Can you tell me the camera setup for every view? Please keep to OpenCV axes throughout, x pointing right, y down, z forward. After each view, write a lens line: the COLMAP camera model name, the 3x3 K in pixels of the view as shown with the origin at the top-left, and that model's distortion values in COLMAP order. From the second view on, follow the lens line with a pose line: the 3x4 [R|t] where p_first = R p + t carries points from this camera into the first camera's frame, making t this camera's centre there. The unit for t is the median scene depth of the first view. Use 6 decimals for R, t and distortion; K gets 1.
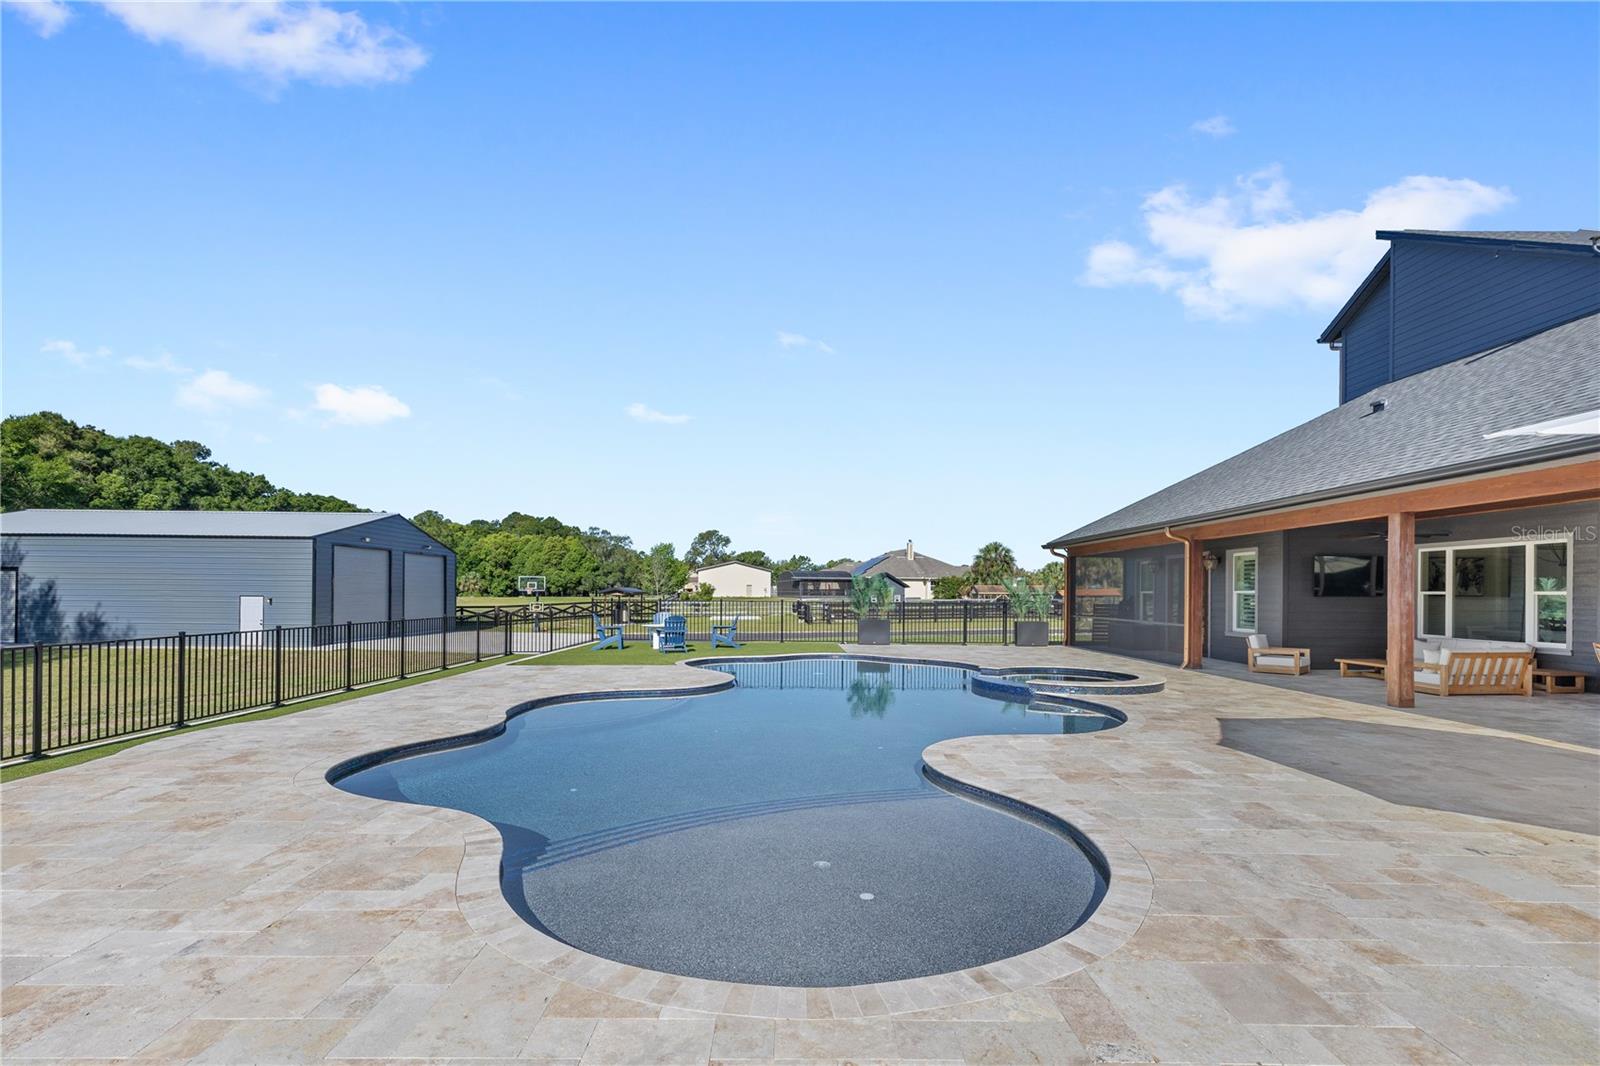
lens RADIAL K [[694.3, 0, 794.2], [0, 694.3, 595.8], [0, 0, 1]] dist [0.001490, 0.000202]
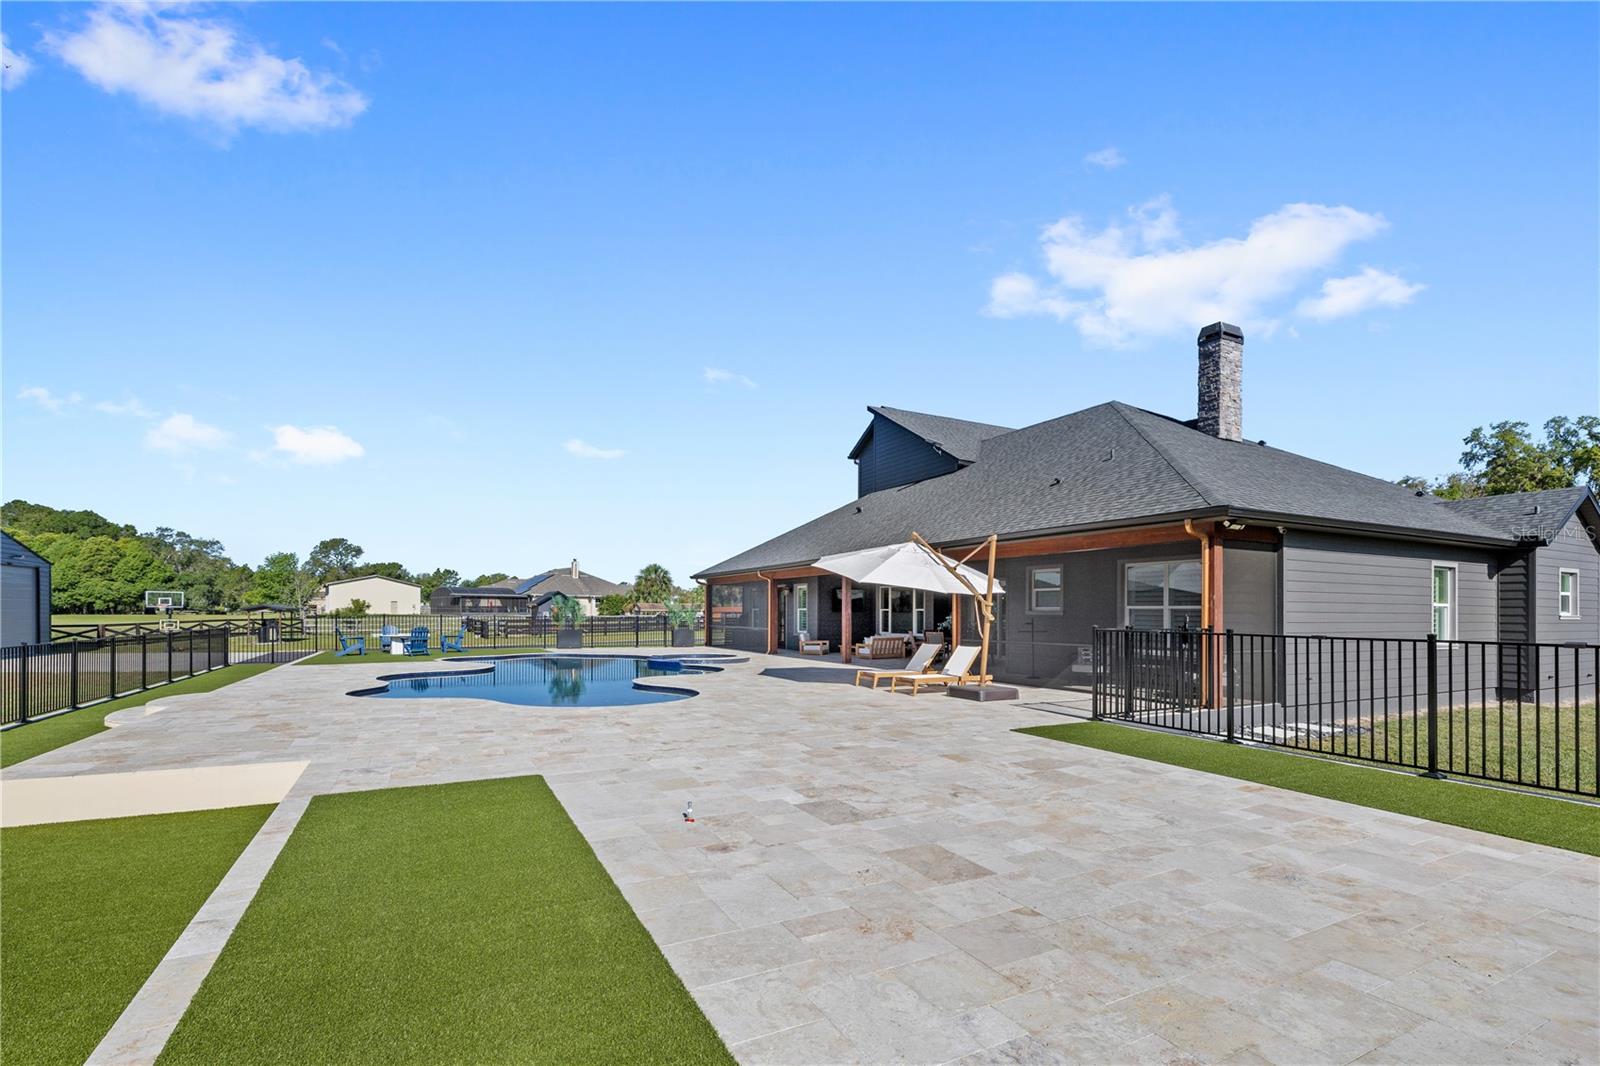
lens RADIAL K [[703.6, 0, 781.1], [0, 703.6, 615.8], [0, 0, 1]] dist [-0.000188, 0.000214]
pose [[0.895451, -0.003362, 0.445148, -0.045514], [0.001521, 0.999989, 0.004491, 0.000856], [-0.445158, -0.003344, 0.895446, -0.143985]]
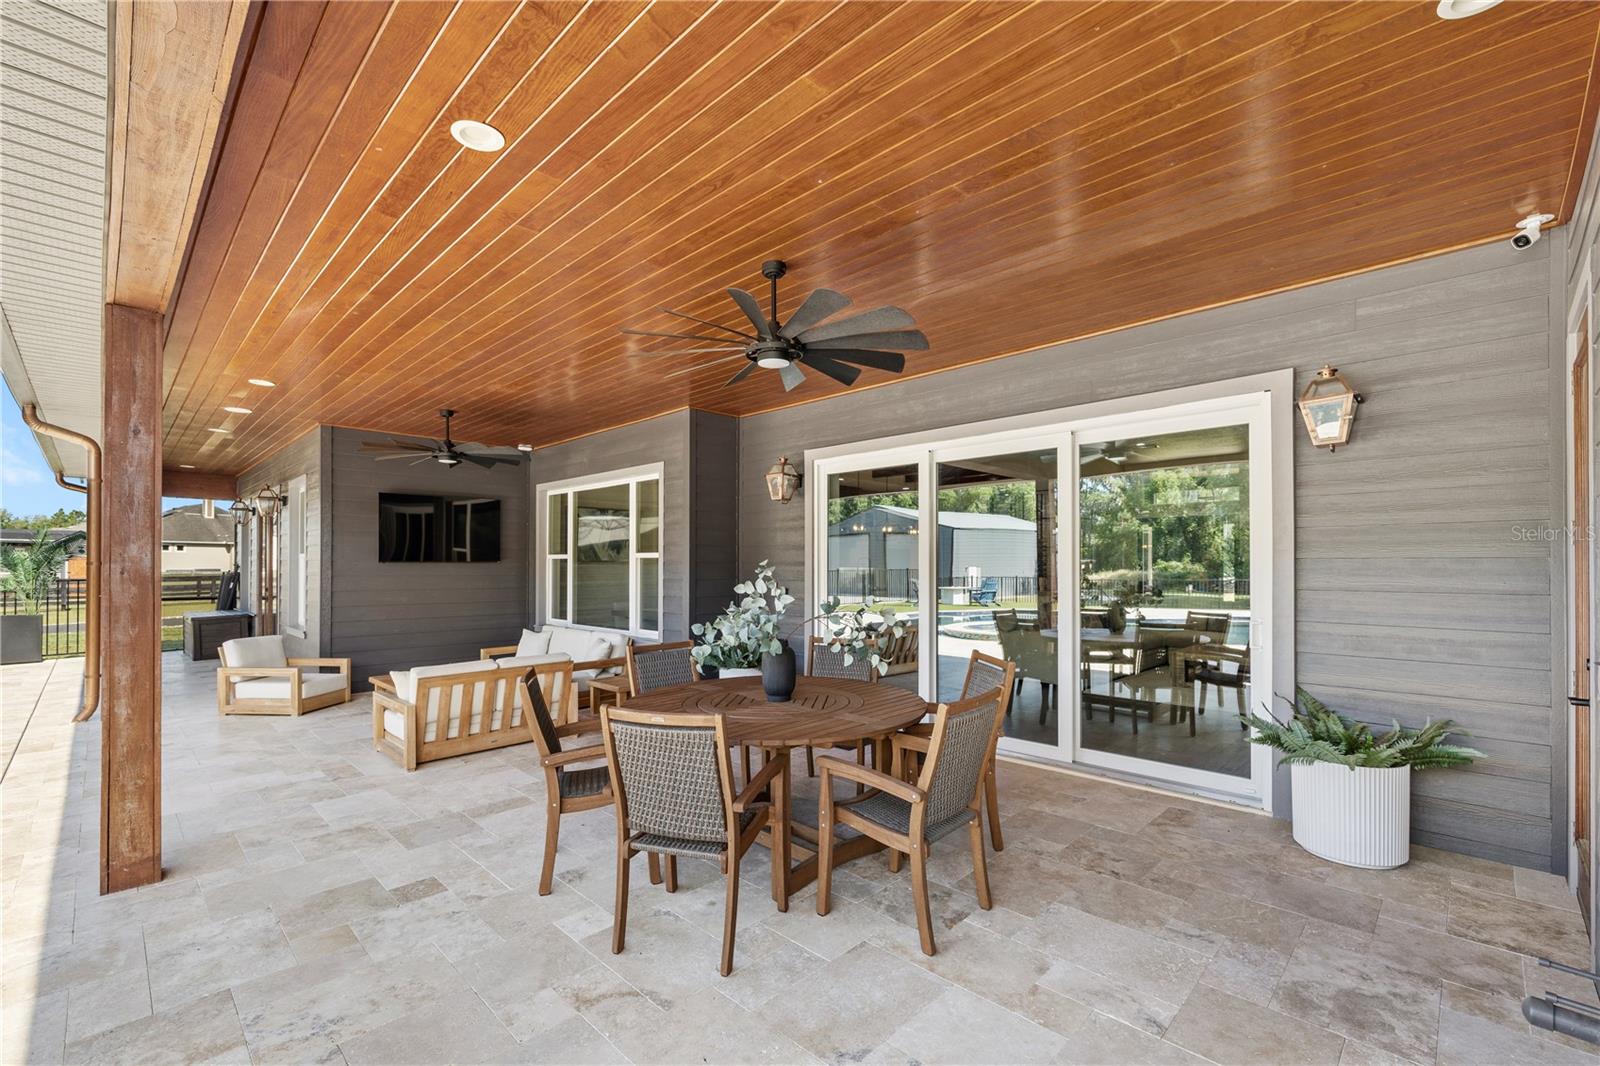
lens RADIAL K [[689.4, 0, 791.1], [0, 689.4, 568.9], [0, 0, 1]] dist [0.000493, 0.000100]
pose [[0.705607, -0.002059, 0.708600, 0.150020], [0.001190, 0.999998, 0.001721, 0.001770], [-0.708602, -0.000371, 0.705608, 0.094301]]
